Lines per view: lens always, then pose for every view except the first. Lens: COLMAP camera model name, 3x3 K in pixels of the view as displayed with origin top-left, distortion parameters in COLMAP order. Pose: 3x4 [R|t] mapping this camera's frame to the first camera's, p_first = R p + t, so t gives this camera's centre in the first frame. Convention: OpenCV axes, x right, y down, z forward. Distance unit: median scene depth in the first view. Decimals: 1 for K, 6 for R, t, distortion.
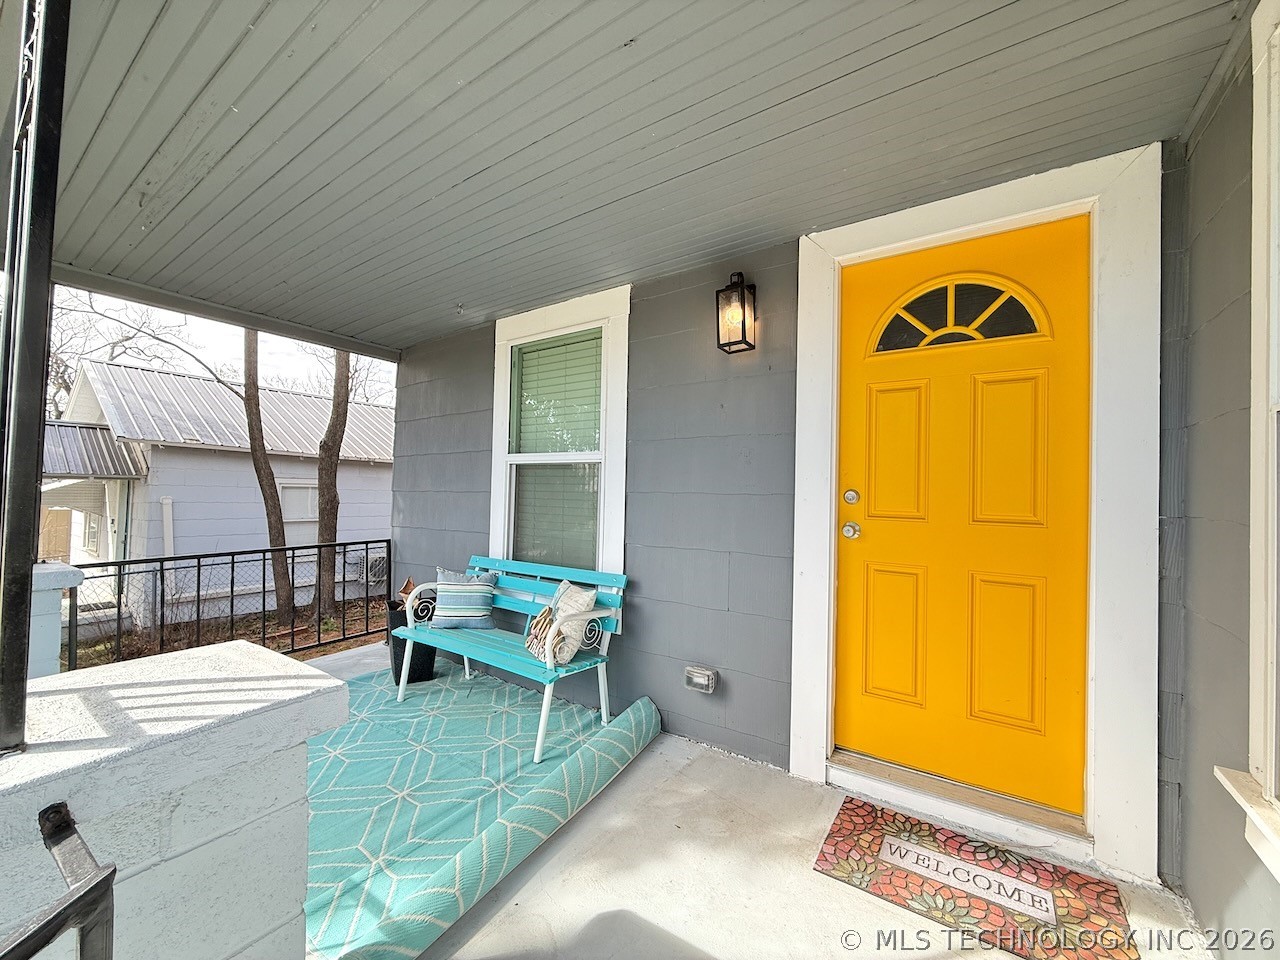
lens RADIAL K [[508.9, 0, 635.9], [0, 508.9, 483.6], [0, 0, 1]] dist [0.000966, -0.000294]
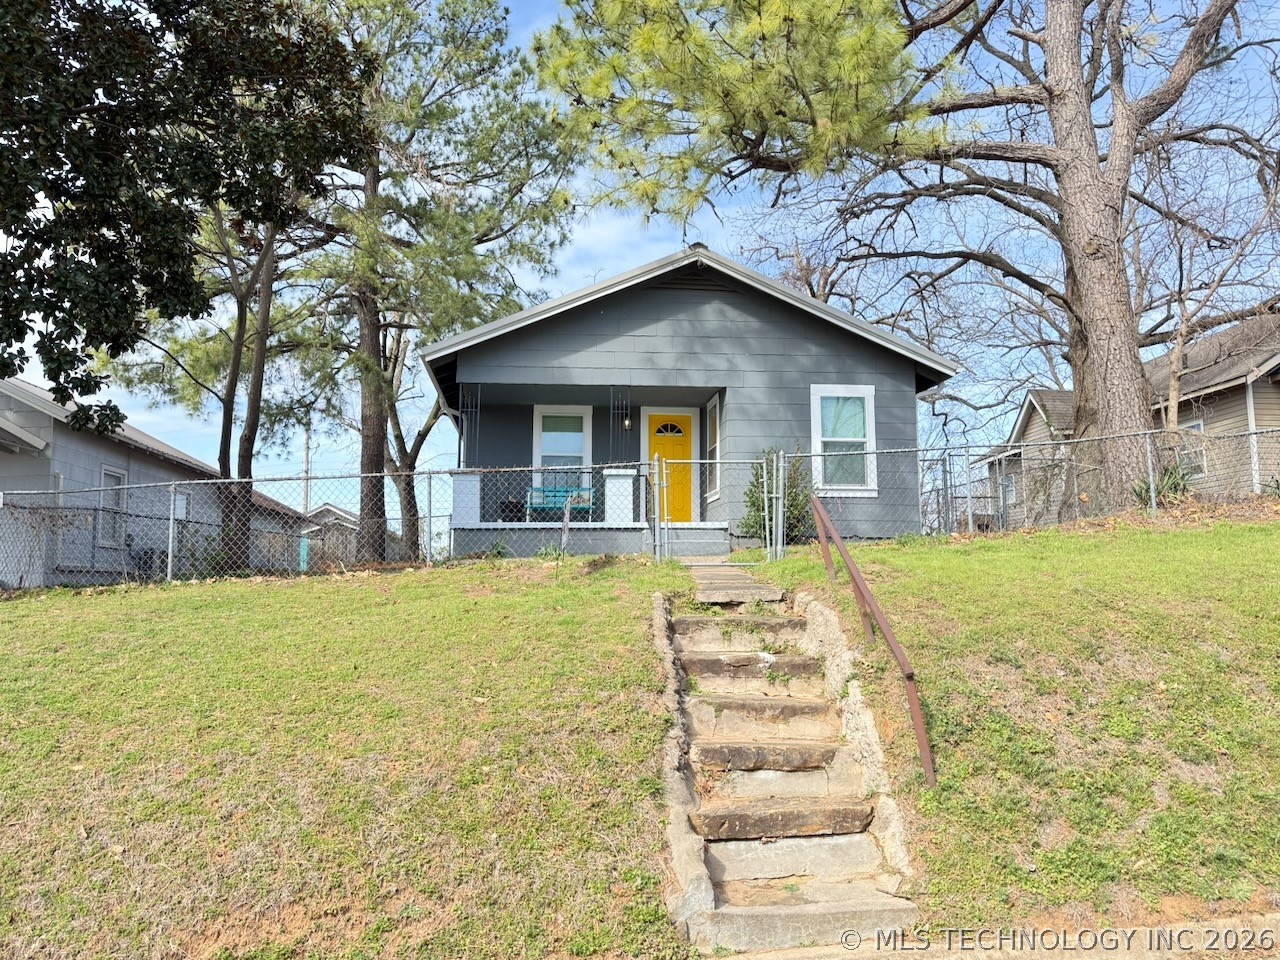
lens RADIAL K [[901.9, 0, 639.7], [0, 901.9, 482.0], [0, 0, 1]] dist [0.066013, -0.082581]
pose [[0.759289, 0.058310, 0.648136, -3.760314], [0.006915, 0.995198, -0.097636, 0.737694], [-0.650717, 0.078616, 0.755239, -3.857304]]
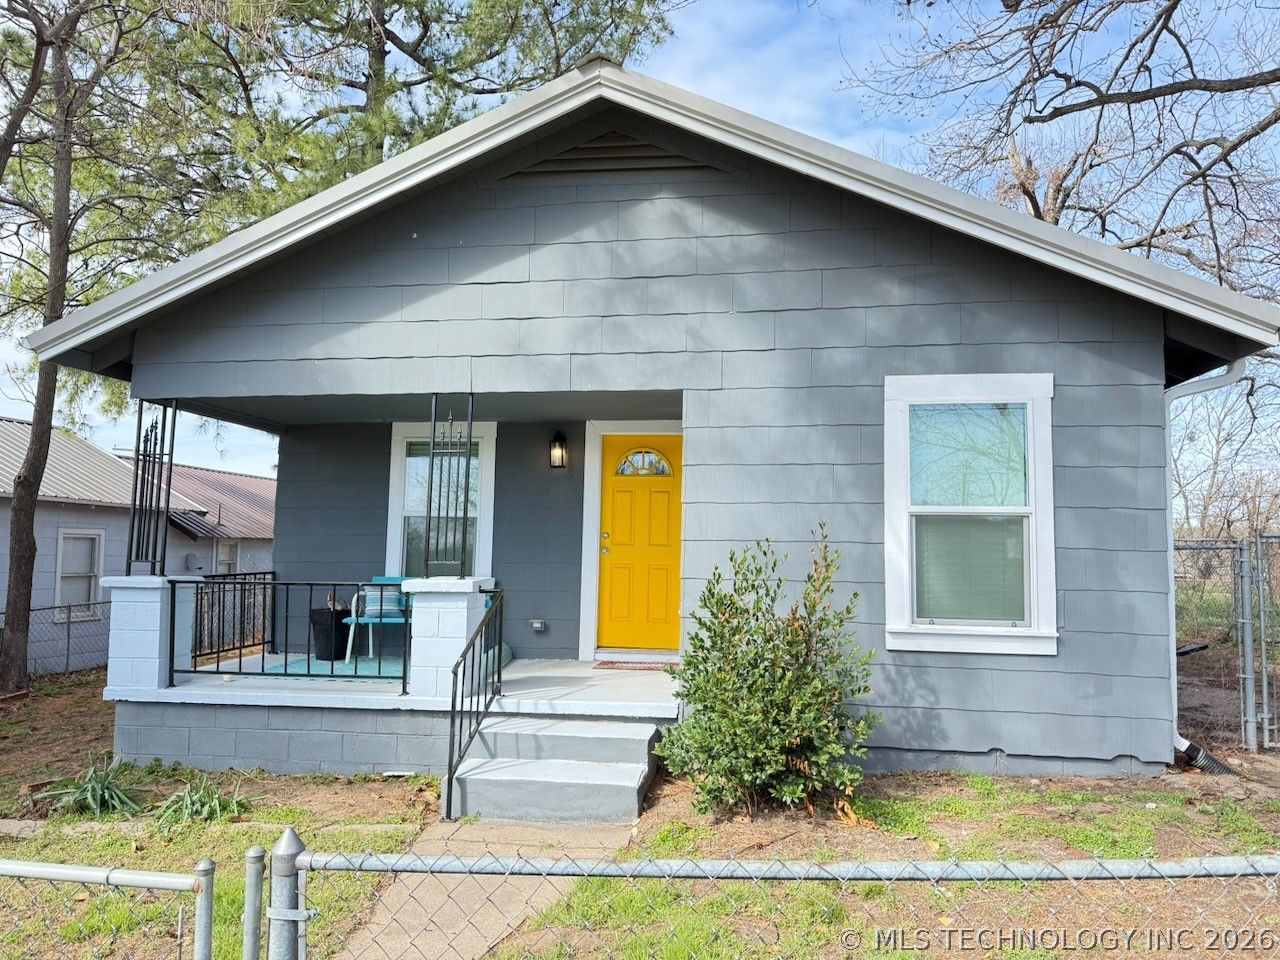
lens RADIAL K [[901.9, 0, 654.6], [0, 901.9, 472.0], [0, 0, 1]] dist [0.066013, -0.082581]
pose [[0.898299, 0.031401, 0.438261, -0.934293], [-0.003725, 0.997951, -0.063868, 0.000058], [-0.439369, 0.055740, 0.896576, -2.202114]]
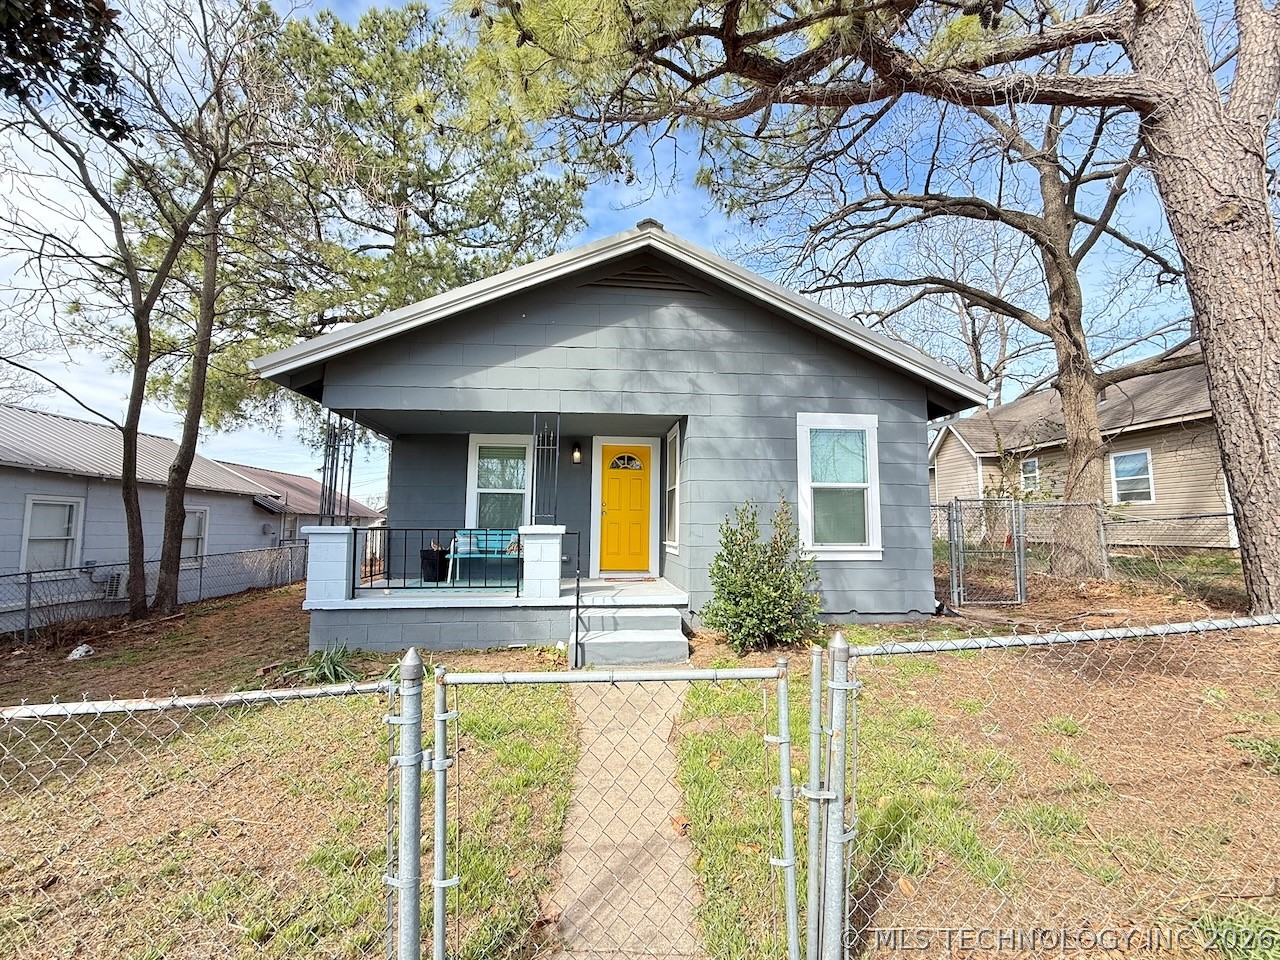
lens RADIAL K [[508.9, 0, 643.8], [0, 508.9, 476.9], [0, 0, 1]] dist [0.000966, -0.000294]
pose [[0.766069, 0.049470, 0.640851, -1.479242], [-0.000435, 0.997073, -0.076449, 0.092871], [-0.642758, 0.058286, 0.763849, -1.745258]]
